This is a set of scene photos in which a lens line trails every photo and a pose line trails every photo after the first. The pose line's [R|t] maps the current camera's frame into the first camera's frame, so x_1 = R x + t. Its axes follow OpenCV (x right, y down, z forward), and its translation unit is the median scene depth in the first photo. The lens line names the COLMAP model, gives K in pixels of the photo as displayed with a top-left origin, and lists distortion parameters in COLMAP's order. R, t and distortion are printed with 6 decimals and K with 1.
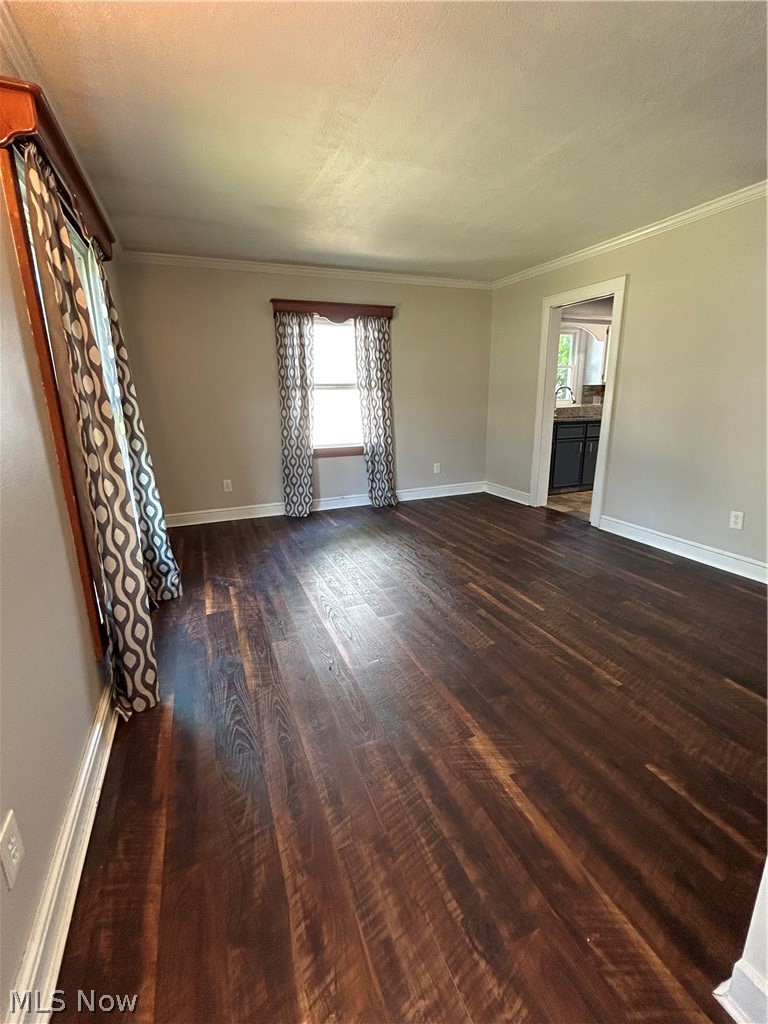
lens RADIAL K [[449.2, 0, 385.0], [0, 449.2, 507.2], [0, 0, 1]] dist [-0.001133, 0.001003]
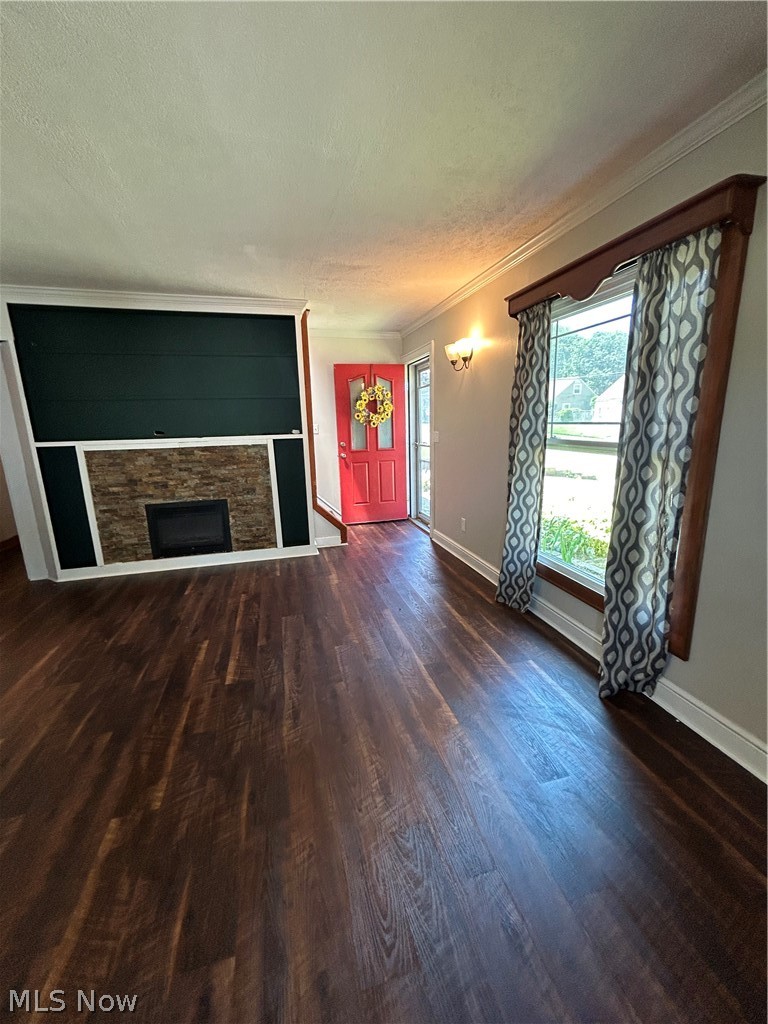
lens RADIAL K [[408.9, 0, 385.0], [0, 408.9, 510.5], [0, 0, 1]] dist [0.001966, 0.000067]
pose [[-0.990463, 0.010290, 0.137397, -0.196951], [0.071704, 0.890023, 0.450241, -0.428874], [-0.117654, 0.455799, -0.882273, 1.543556]]
